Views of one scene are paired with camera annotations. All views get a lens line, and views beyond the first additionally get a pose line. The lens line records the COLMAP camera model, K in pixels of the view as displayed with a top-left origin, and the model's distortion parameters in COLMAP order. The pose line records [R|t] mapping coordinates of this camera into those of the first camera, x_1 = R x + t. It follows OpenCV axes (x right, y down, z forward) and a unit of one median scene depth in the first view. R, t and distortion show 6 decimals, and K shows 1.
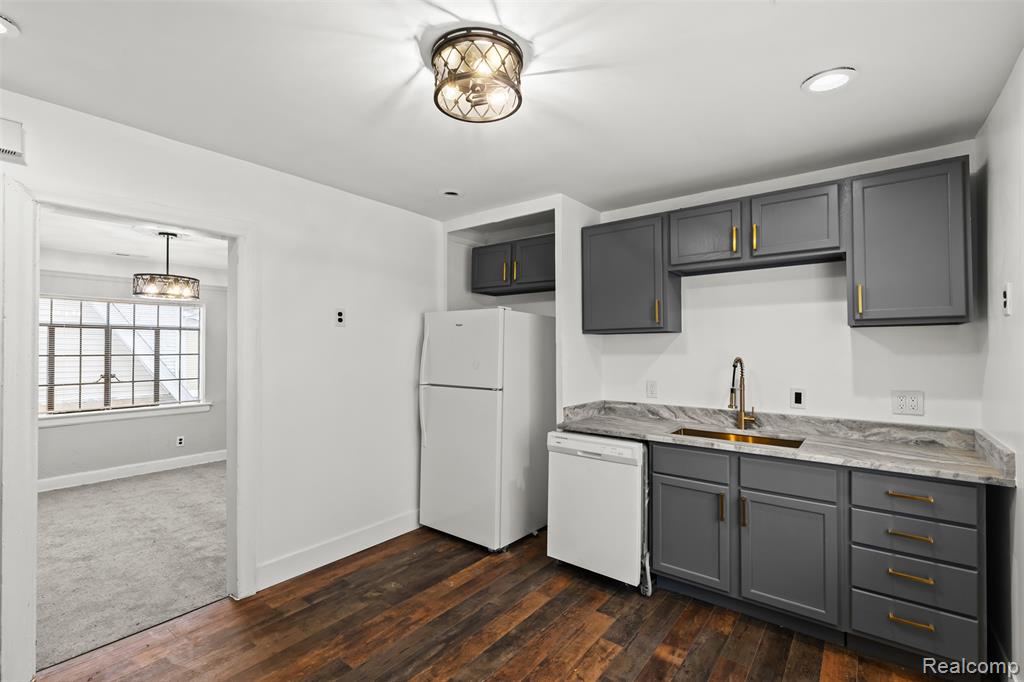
lens RADIAL K [[466.8, 0, 513.1], [0, 466.8, 340.7], [0, 0, 1]] dist [0.018923, 0.000162]
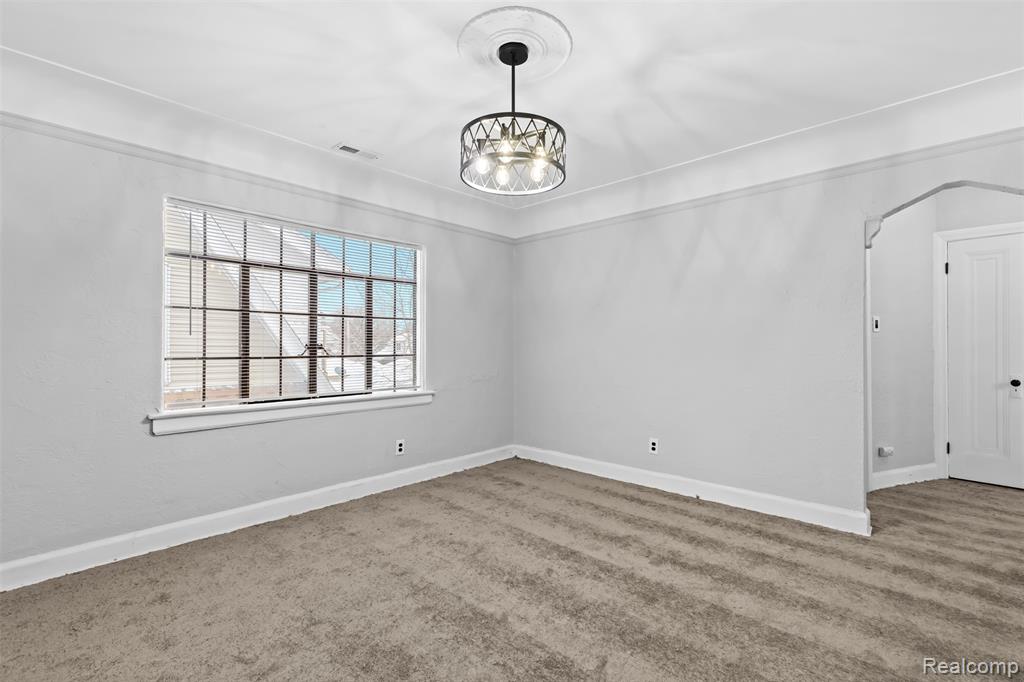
lens RADIAL K [[466.8, 0, 525.7], [0, 466.8, 338.7], [0, 0, 1]] dist [0.018923, 0.000162]
pose [[0.997145, 0.003261, -0.075441, -0.523689], [-0.002629, 0.999961, 0.008477, 0.057953], [0.075466, -0.008255, 0.997114, 0.383124]]
